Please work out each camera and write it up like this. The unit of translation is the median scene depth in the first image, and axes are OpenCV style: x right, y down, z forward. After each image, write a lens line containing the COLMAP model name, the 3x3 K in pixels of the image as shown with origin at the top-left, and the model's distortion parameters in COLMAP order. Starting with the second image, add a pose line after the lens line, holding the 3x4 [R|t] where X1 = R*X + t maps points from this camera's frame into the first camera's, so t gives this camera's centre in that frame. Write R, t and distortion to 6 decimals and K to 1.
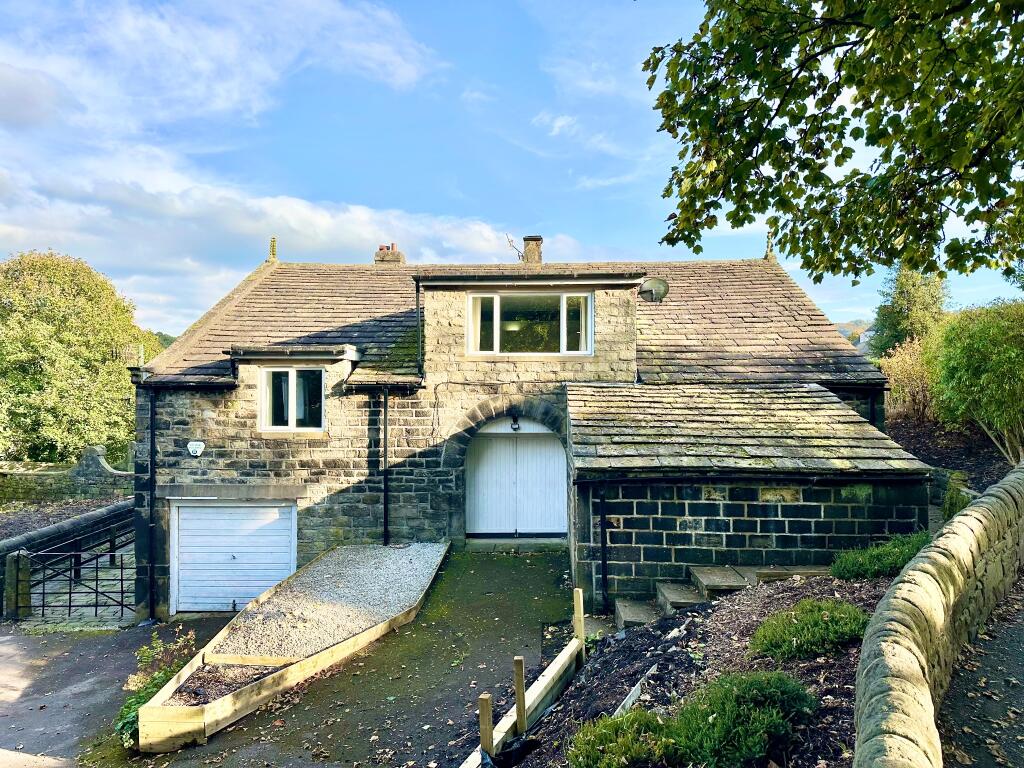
lens RADIAL K [[720.2, 0, 510.5], [0, 720.2, 384.2], [0, 0, 1]] dist [0.067553, -0.069626]
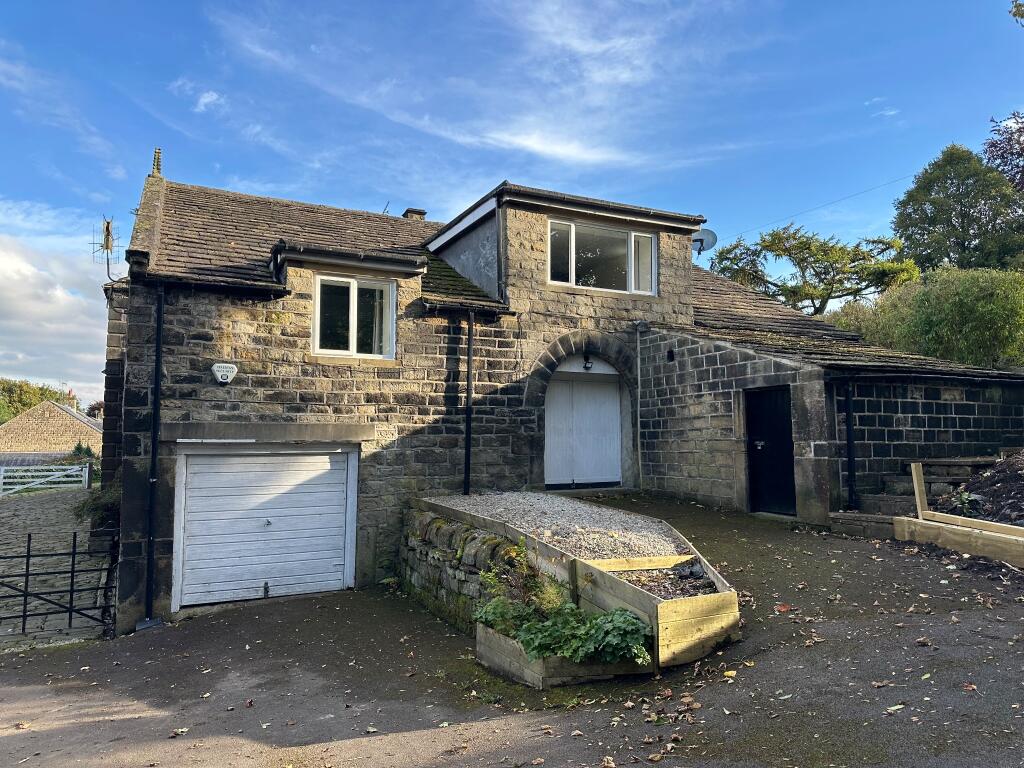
lens RADIAL K [[720.2, 0, 506.3], [0, 720.2, 383.7], [0, 0, 1]] dist [0.067553, -0.069626]
pose [[0.874976, 0.038600, 0.482625, -0.539571], [-0.005602, 0.997557, -0.069628, 0.148956], [-0.484134, 0.058219, 0.873055, 0.233384]]
